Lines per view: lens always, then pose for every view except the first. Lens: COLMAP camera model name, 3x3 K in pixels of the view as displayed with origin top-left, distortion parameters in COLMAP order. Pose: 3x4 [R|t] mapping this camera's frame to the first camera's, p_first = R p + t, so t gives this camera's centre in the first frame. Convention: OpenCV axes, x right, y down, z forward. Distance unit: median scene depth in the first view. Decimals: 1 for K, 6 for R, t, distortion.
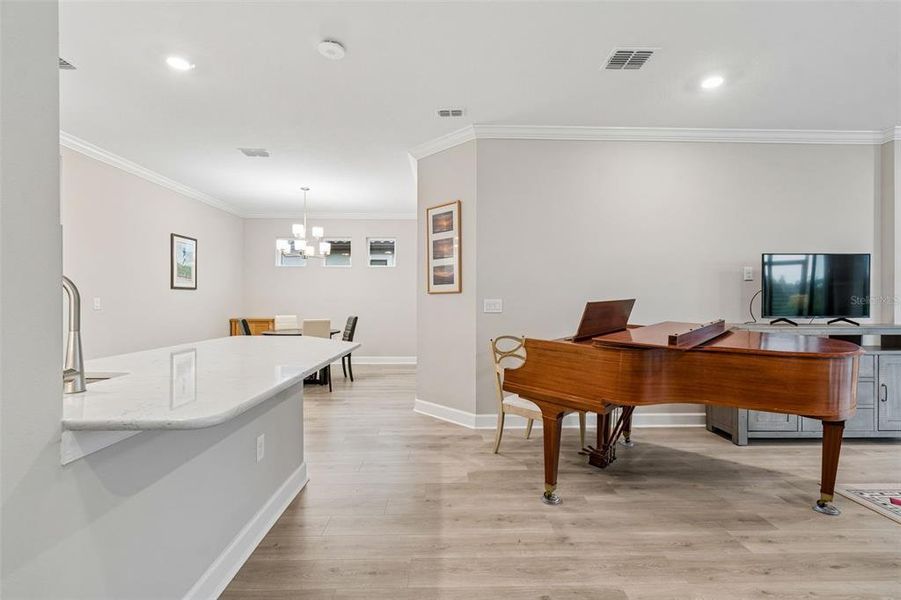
lens RADIAL K [[397.7, 0, 454.8], [0, 397.7, 302.3], [0, 0, 1]] dist [0.002417, -0.000297]
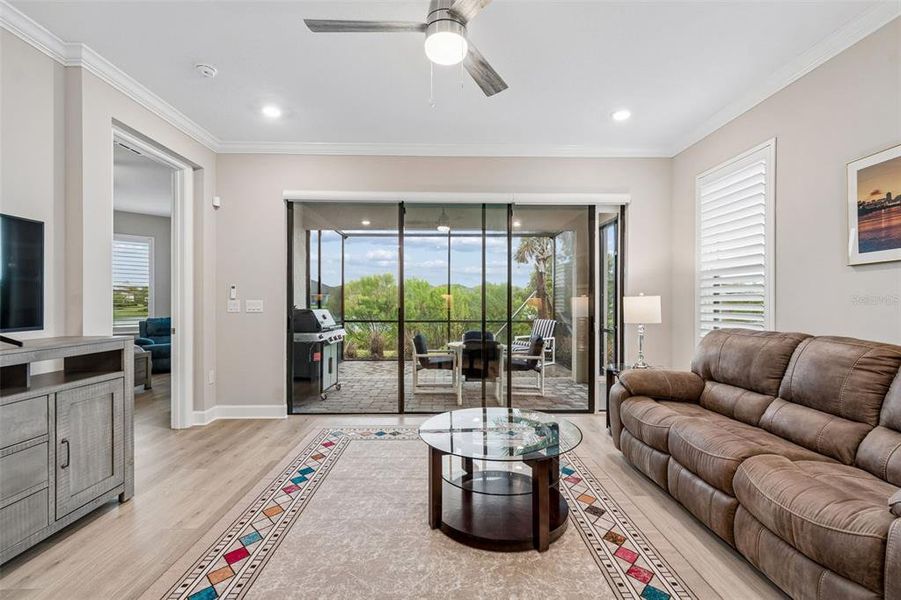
lens RADIAL K [[400.3, 0, 450.5], [0, 400.3, 301.6], [0, 0, 1]] dist [0.000573, -0.000607]
pose [[0.008462, -0.001307, 0.999963, 0.473948], [0.003375, 0.999993, 0.001279, -0.001847], [-0.999959, 0.003364, 0.008466, 0.408680]]
